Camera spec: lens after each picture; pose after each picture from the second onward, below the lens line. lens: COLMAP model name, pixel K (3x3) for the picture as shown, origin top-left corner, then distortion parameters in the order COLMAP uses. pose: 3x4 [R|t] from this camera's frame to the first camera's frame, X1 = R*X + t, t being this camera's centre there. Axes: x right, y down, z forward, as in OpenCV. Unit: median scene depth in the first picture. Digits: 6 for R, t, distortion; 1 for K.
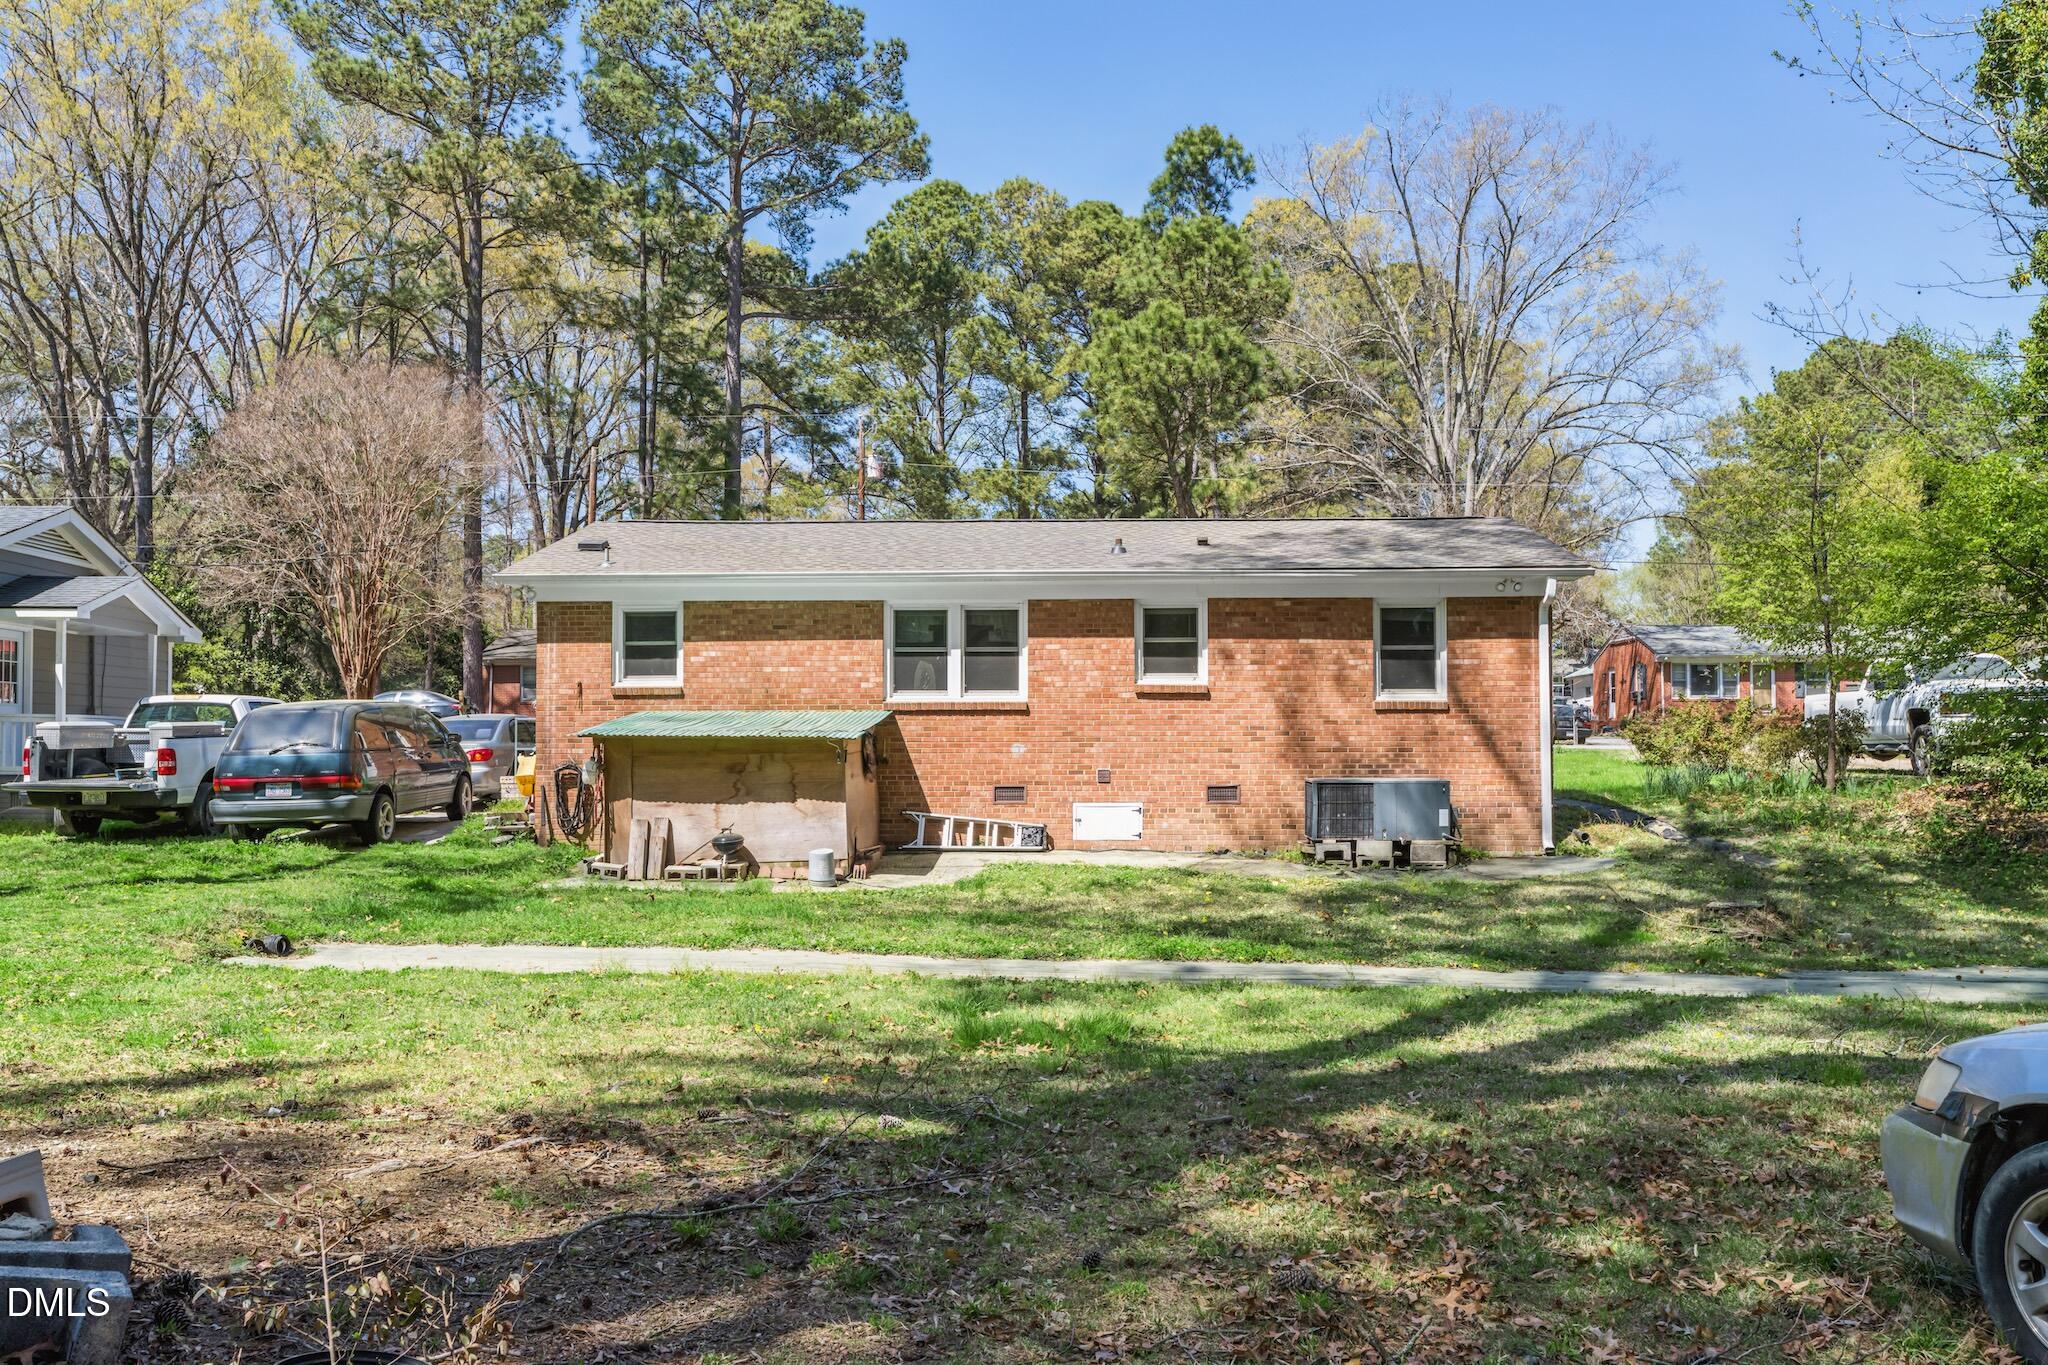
lens RADIAL K [[1639.8, 0, 1024.0], [0, 1639.8, 682.5], [0, 0, 1]] dist [-0.006269, -0.006391]
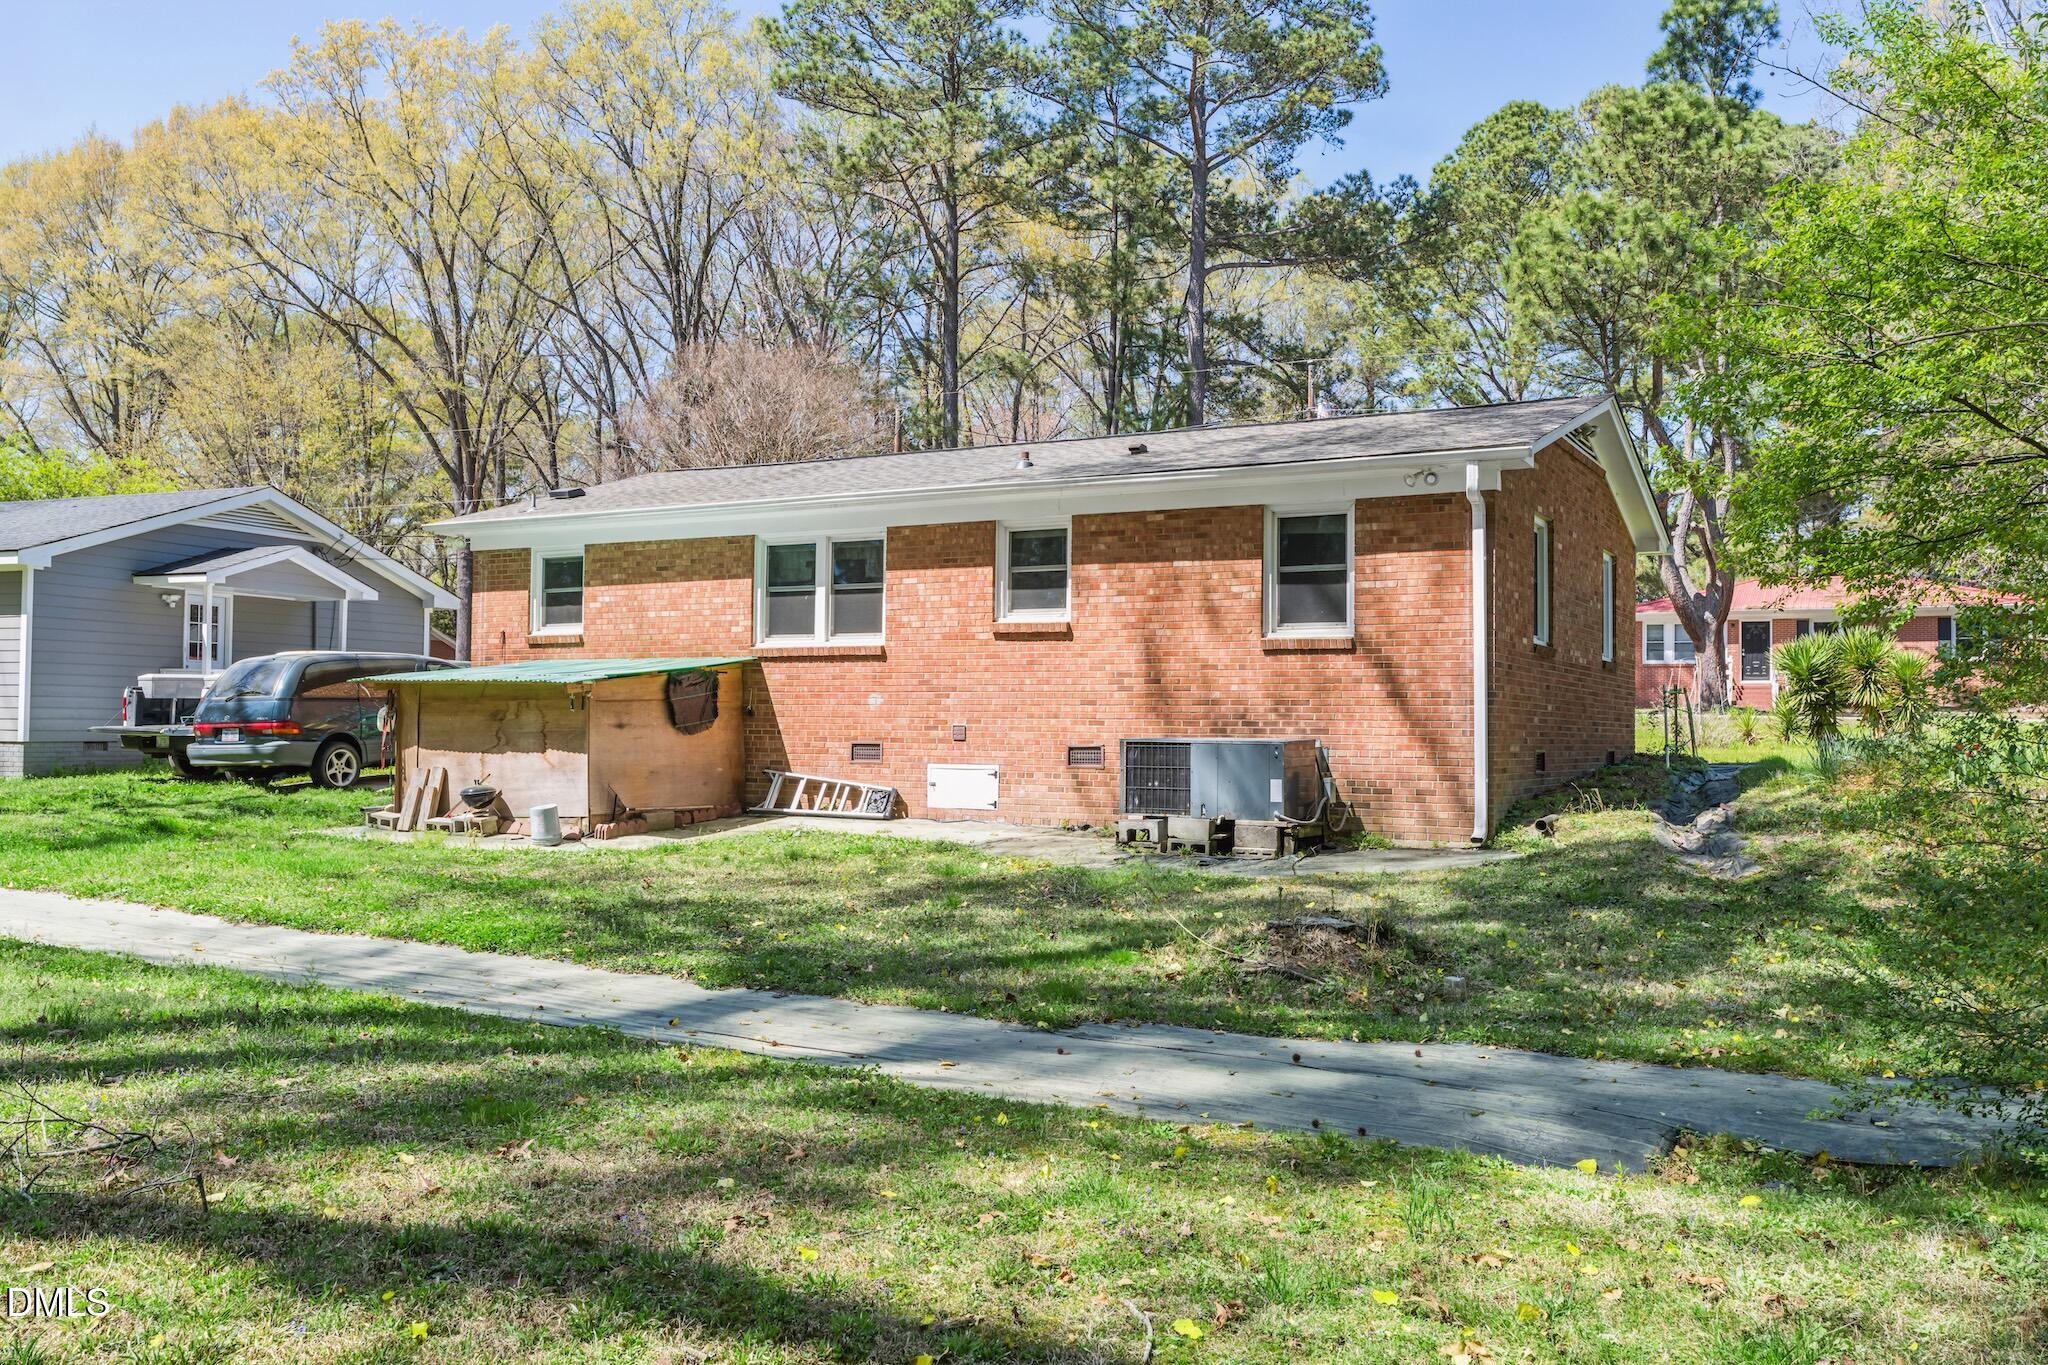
lens RADIAL K [[1639.8, 0, 1024.0], [0, 1639.8, 682.5], [0, 0, 1]] dist [-0.006269, -0.006391]
pose [[0.899335, -0.001421, -0.437258, 0.442663], [0.006726, 0.999921, 0.010583, 0.022458], [0.437209, -0.012459, 0.899274, 0.256260]]
